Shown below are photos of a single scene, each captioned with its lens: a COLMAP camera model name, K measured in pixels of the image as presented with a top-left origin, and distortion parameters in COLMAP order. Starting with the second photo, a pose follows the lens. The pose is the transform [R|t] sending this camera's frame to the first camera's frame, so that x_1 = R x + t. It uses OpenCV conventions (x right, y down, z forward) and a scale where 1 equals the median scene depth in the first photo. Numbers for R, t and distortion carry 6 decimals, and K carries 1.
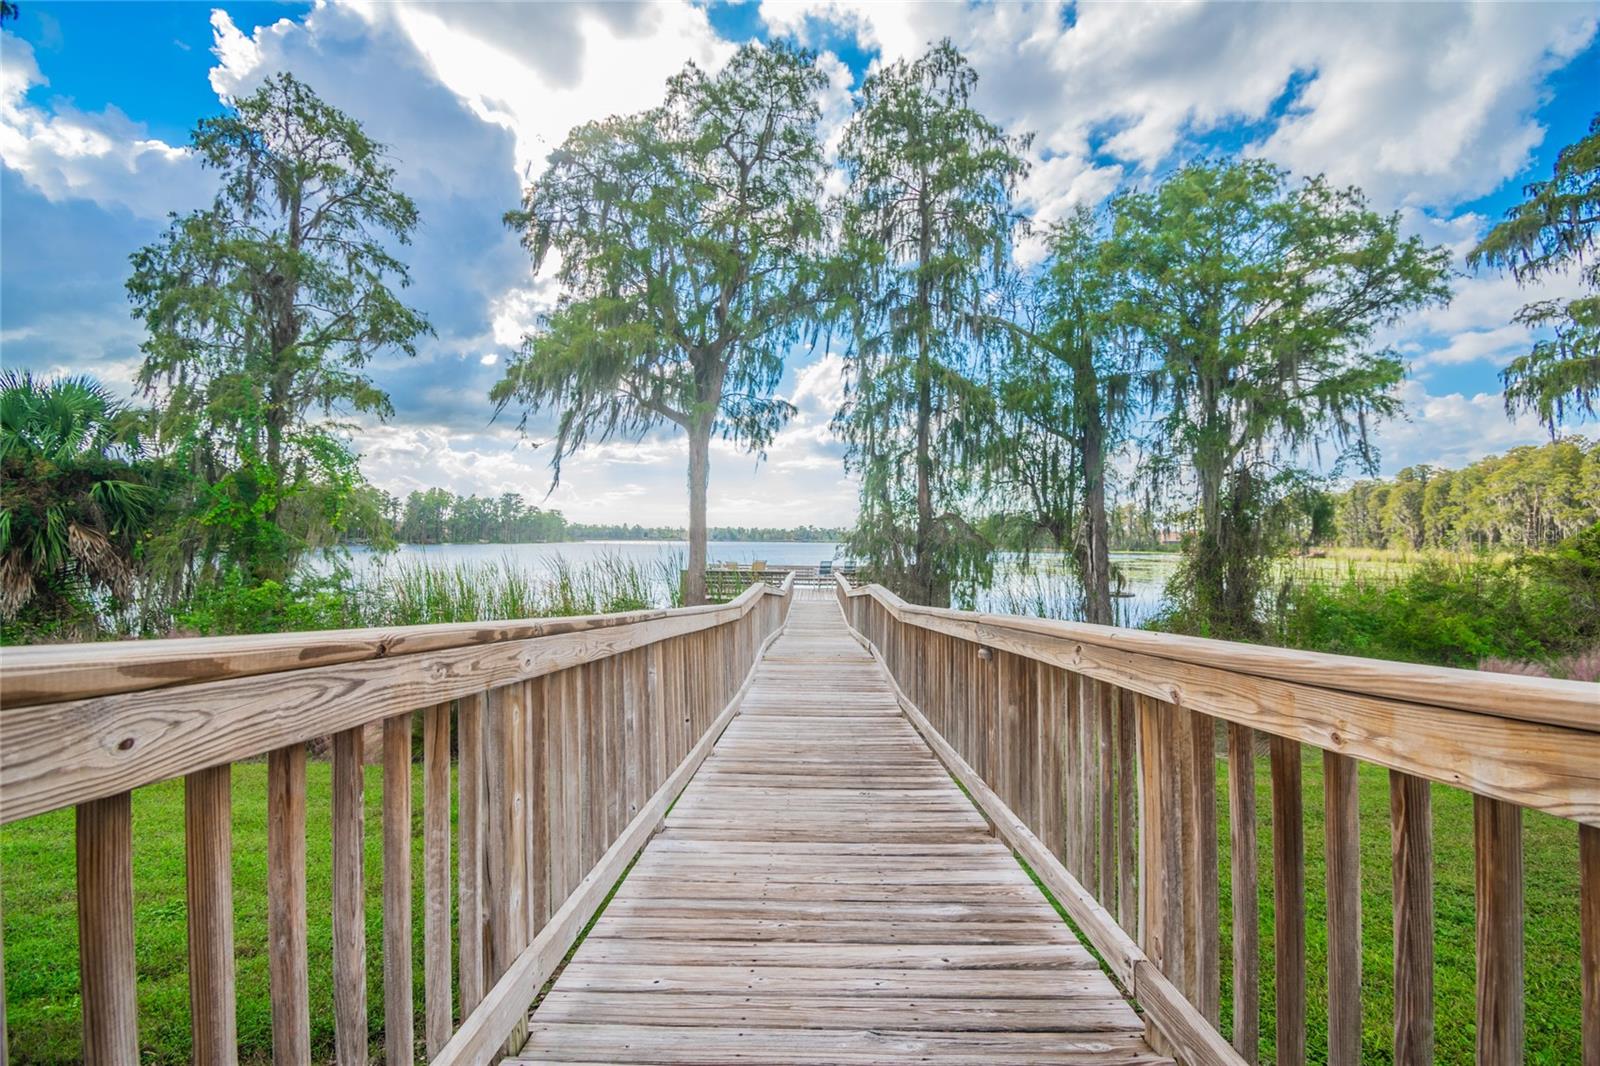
lens RADIAL K [[740.7, 0, 812.9], [0, 740.7, 529.3], [0, 0, 1]] dist [0.000373, -0.023847]
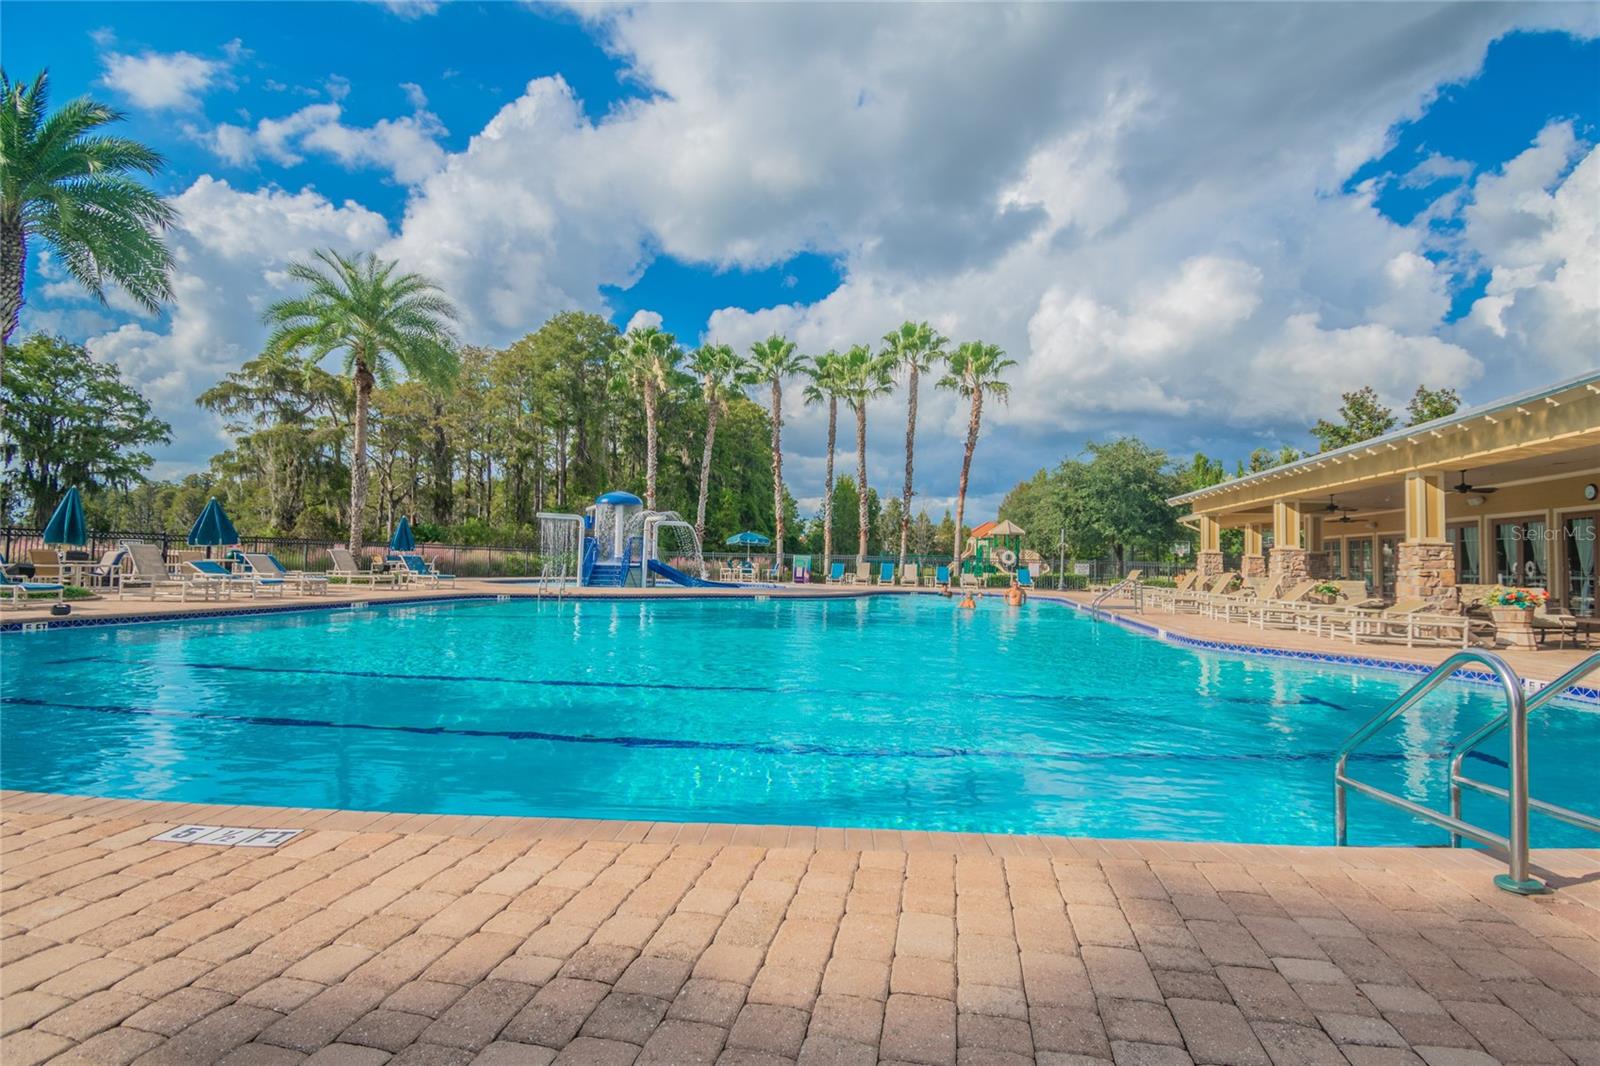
lens RADIAL K [[740.7, 0, 812.9], [0, 740.7, 529.3], [0, 0, 1]] dist [0.000373, -0.023847]
pose [[0.189016, 0.032187, 0.981446, -0.760008], [-0.031351, 0.999151, -0.026730, -0.028916], [-0.981473, -0.025717, 0.189865, -1.094443]]
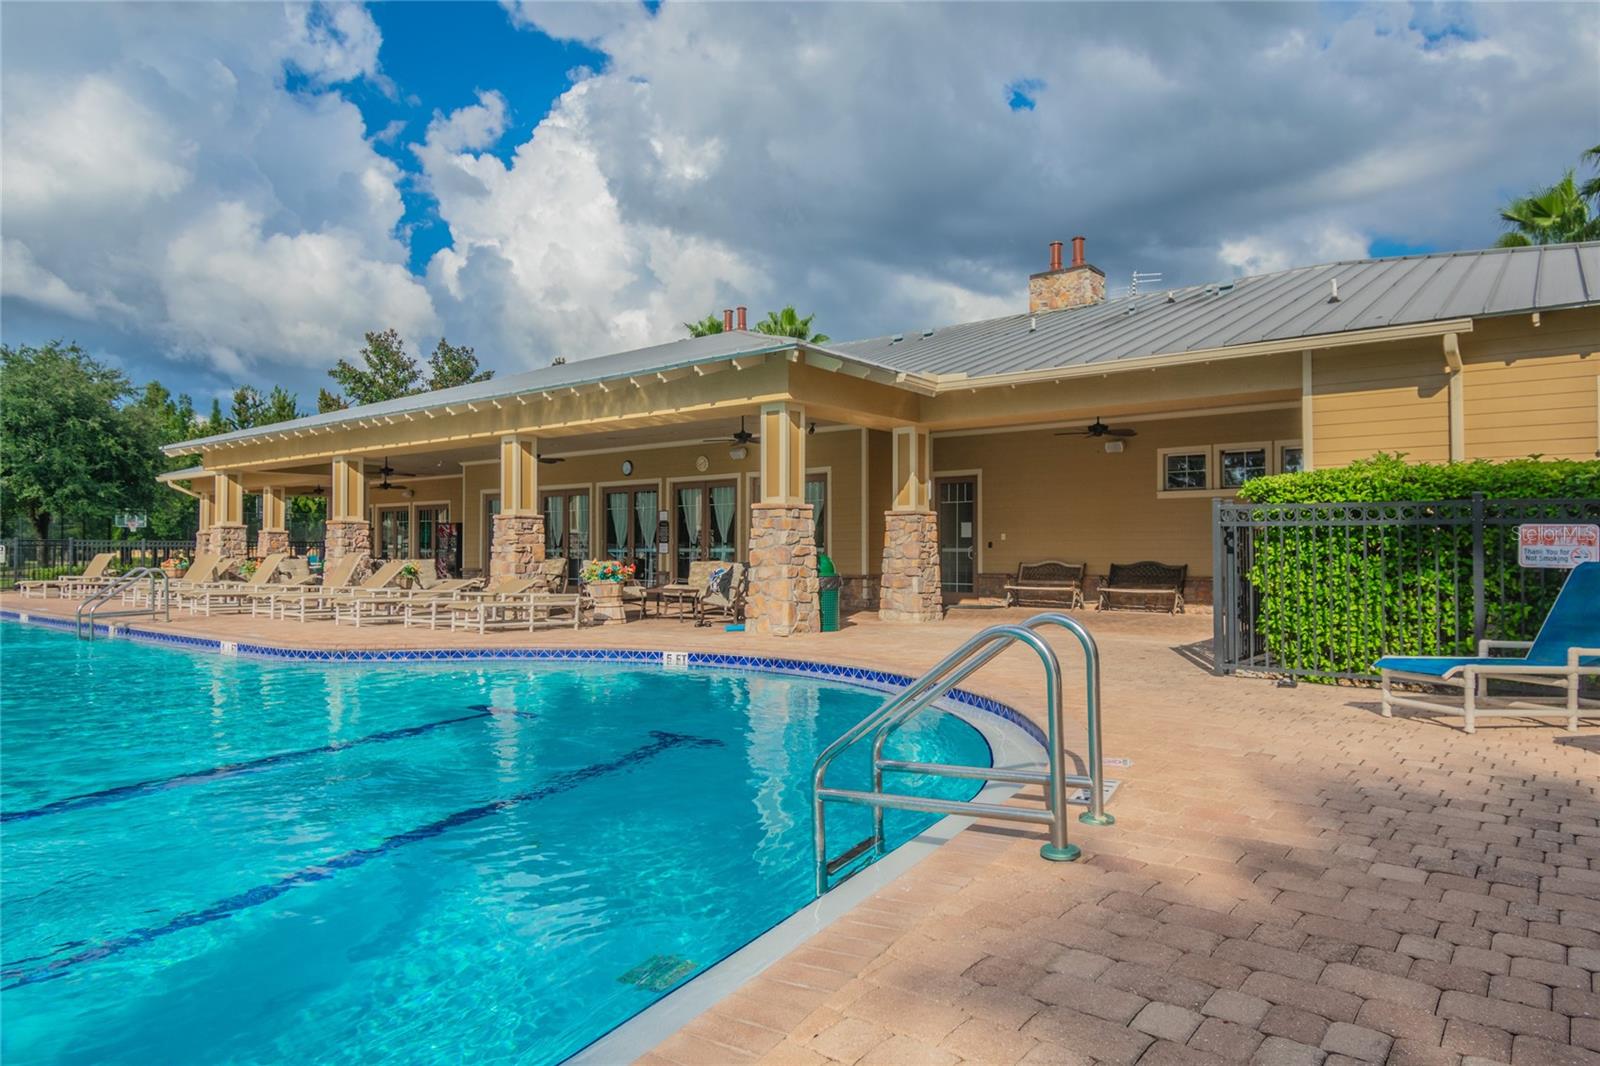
lens RADIAL K [[978.4, 0, 800.0], [0, 978.4, 533.0], [0, 0, 1]] dist [-0.001402, -0.000885]
pose [[-0.790692, -0.002523, 0.612210, -0.653378], [-0.016362, 0.999721, -0.017012, -0.026651], [-0.611996, -0.023468, -0.790513, -1.000583]]
